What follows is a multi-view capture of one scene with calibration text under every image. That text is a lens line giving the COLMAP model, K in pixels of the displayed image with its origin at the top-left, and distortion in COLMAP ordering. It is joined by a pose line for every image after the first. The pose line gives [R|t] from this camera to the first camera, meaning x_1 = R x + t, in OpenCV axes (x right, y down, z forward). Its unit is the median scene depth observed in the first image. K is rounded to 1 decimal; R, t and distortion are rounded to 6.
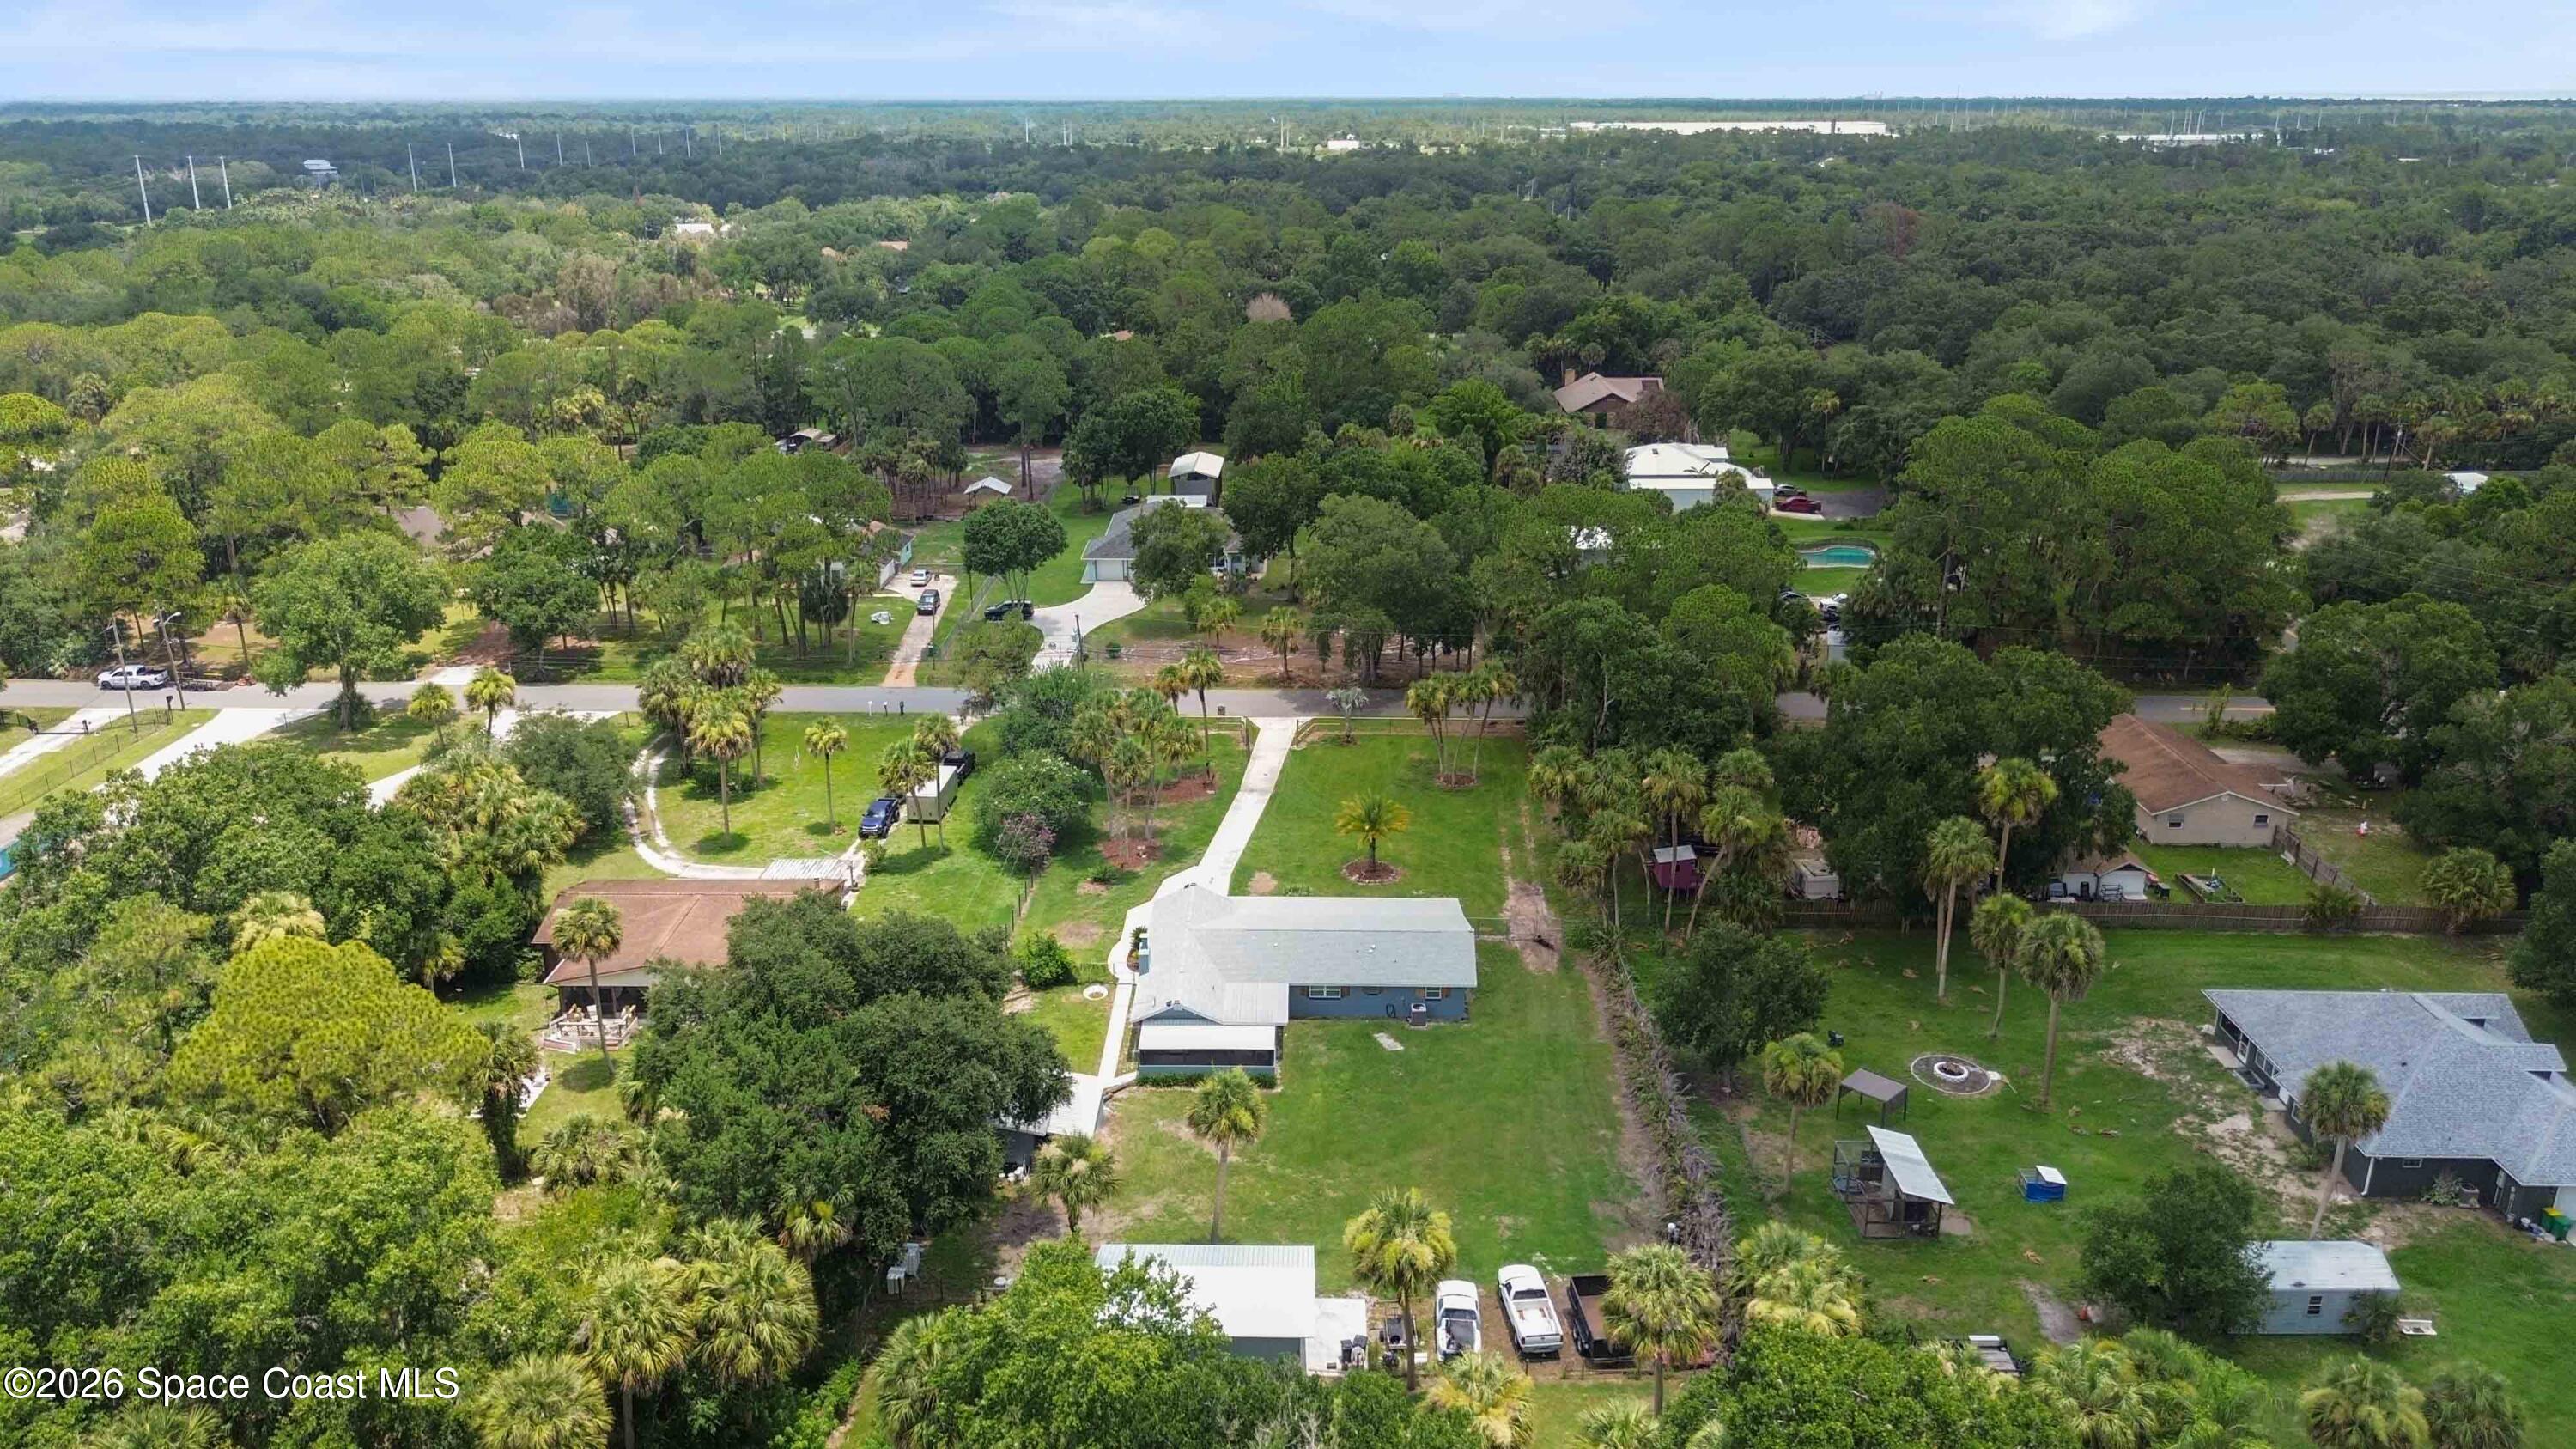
lens RADIAL K [[1831.8, 0, 1288.0], [0, 1831.8, 724.5], [0, 0, 1]] dist [0.084018, -0.101553]
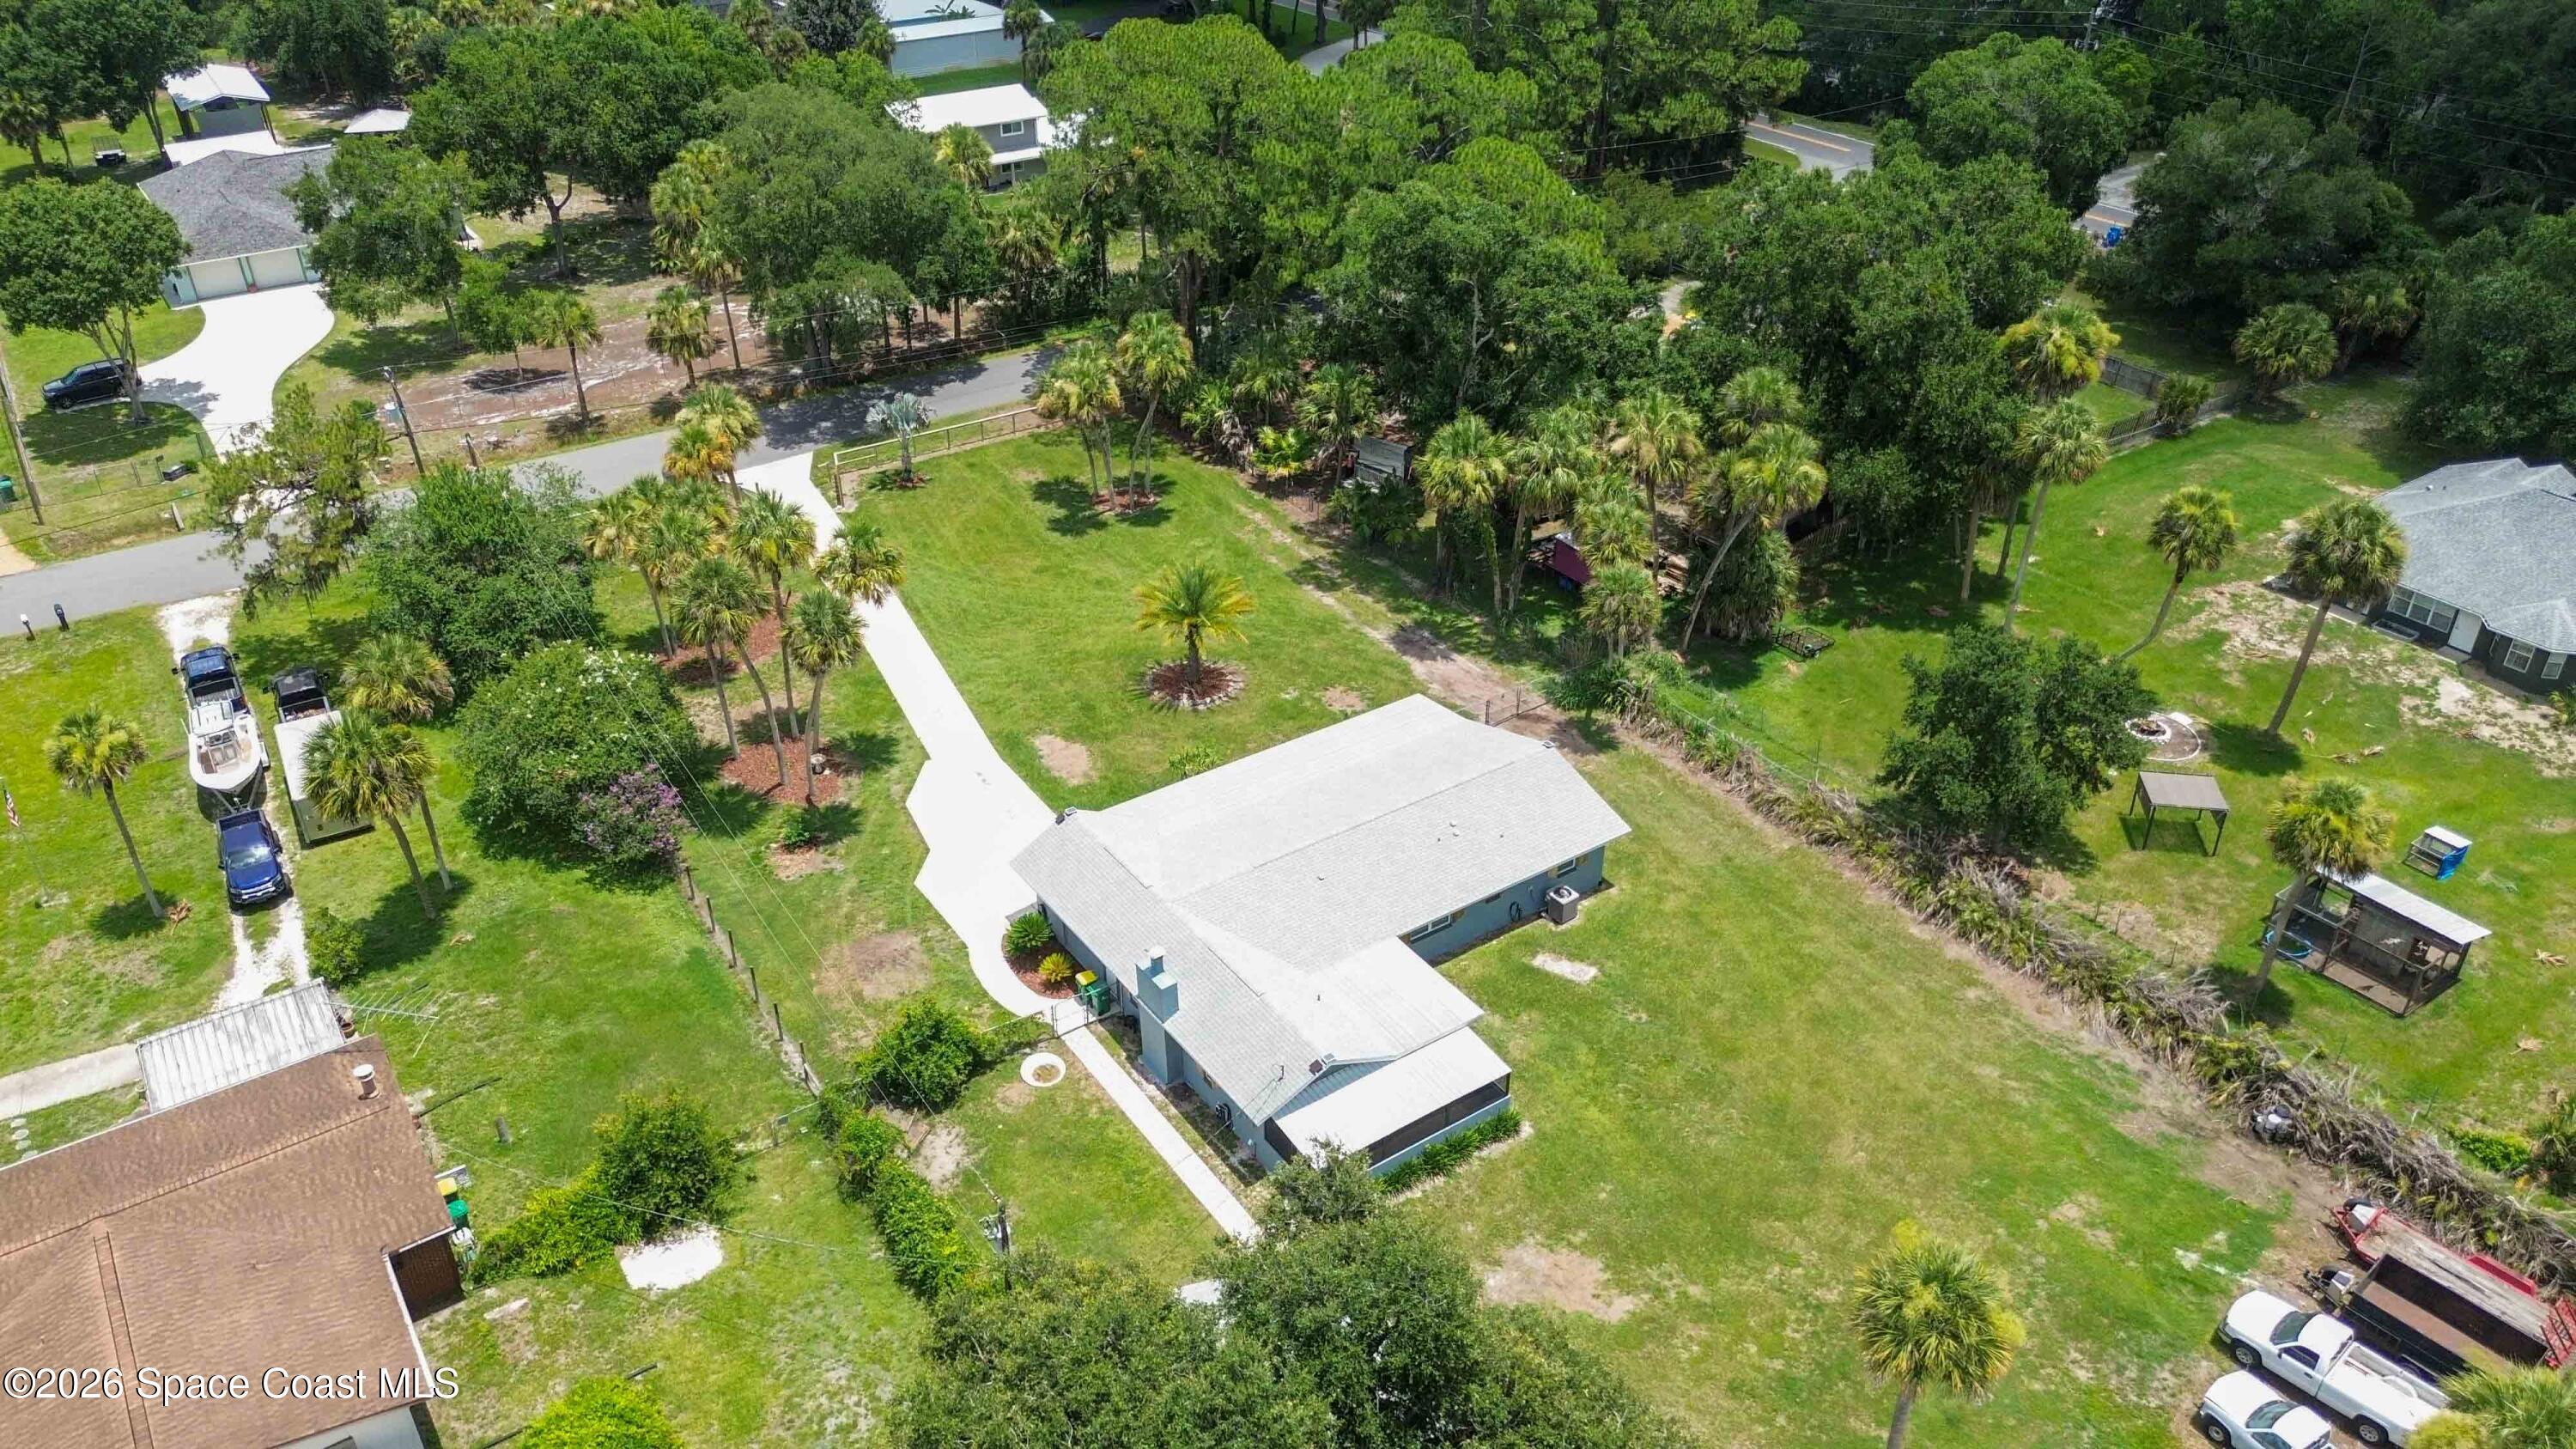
lens RADIAL K [[1831.8, 0, 1288.0], [0, 1831.8, 724.5], [0, 0, 1]] dist [0.084018, -0.101553]
pose [[0.815108, -0.308566, 0.490292, -0.245997], [0.189865, 0.941887, 0.277128, -0.076993], [-0.547312, -0.132799, 0.826325, 0.455002]]
